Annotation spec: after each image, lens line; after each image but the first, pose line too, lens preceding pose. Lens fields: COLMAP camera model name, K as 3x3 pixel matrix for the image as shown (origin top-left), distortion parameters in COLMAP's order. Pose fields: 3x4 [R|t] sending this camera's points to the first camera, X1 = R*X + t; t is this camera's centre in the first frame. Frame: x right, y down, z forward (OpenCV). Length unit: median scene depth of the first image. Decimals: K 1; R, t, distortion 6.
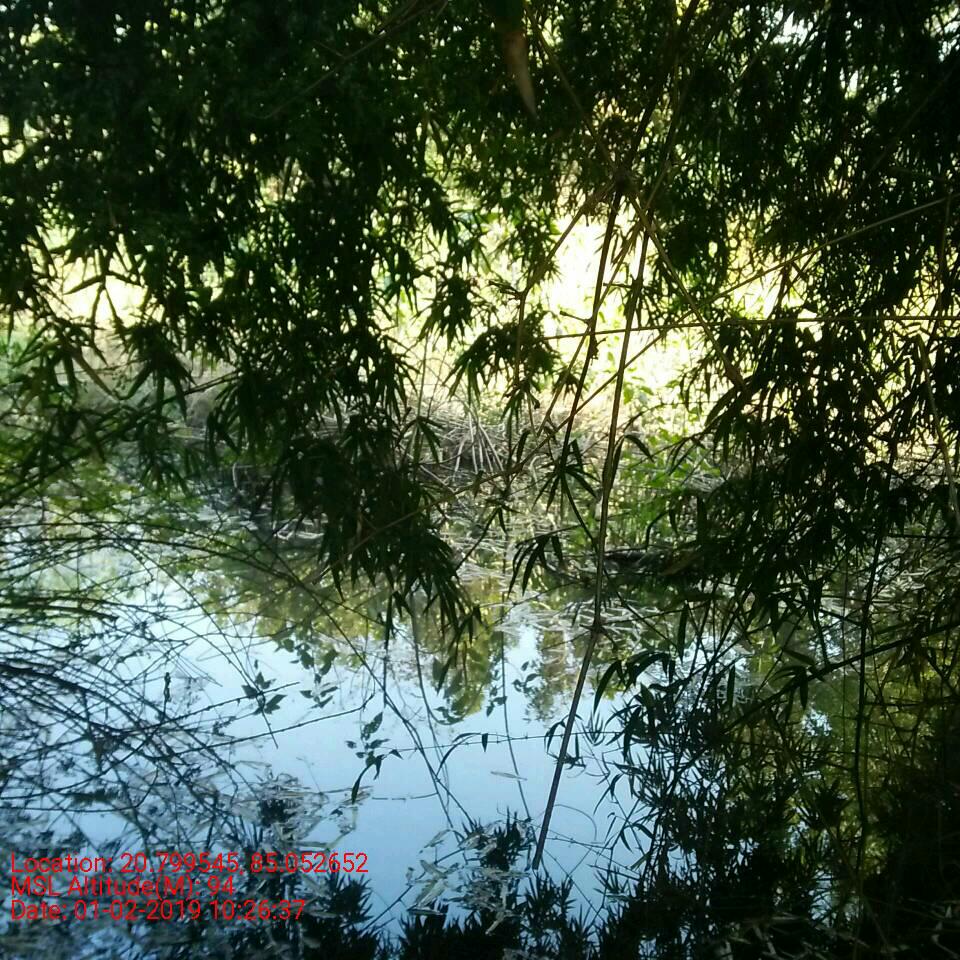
lens RADIAL K [[1032.4, 0, 480.0], [0, 1032.4, 488.8], [0, 0, 1]] dist [0.069325, 0.000000]
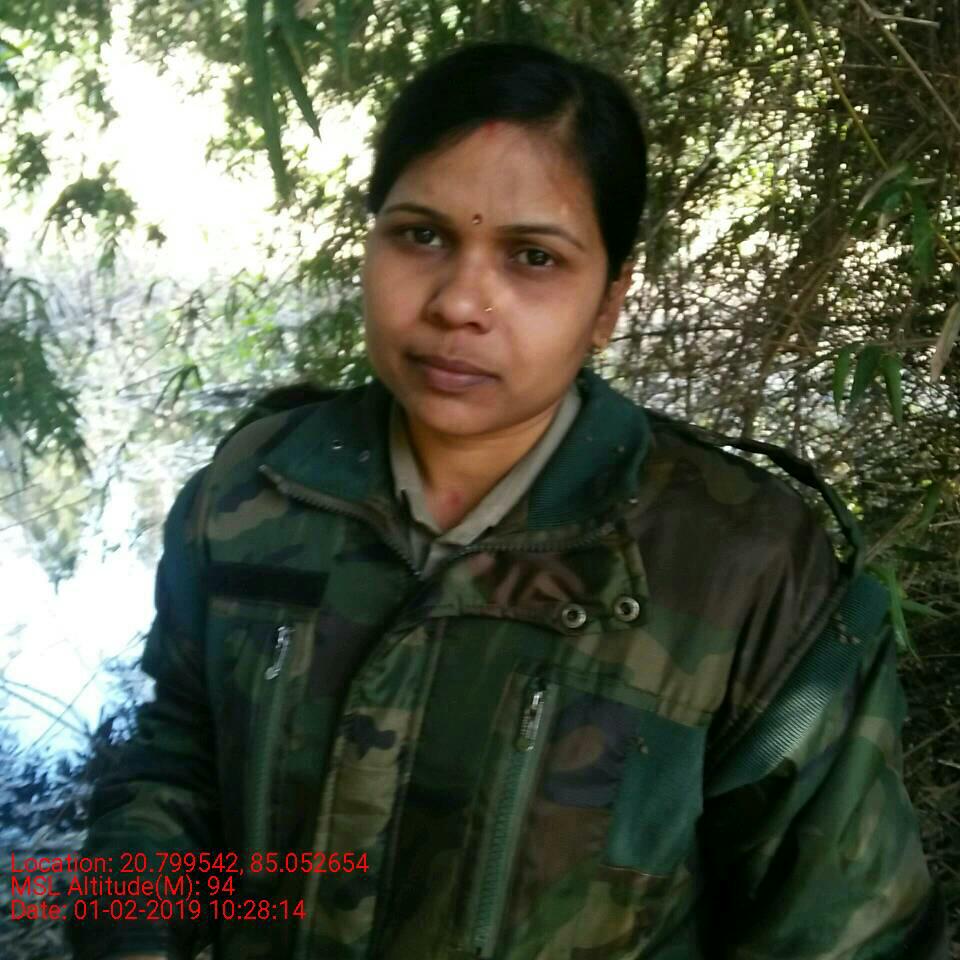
lens RADIAL K [[1114.5, 0, 479.2], [0, 1114.5, 475.2], [0, 0, 1]] dist [0.013755, 0.000000]
pose [[0.923648, -0.142207, 0.355882, -0.050639], [0.095814, 0.984804, 0.144845, 0.006826], [-0.371072, -0.099688, 0.923238, -0.183904]]
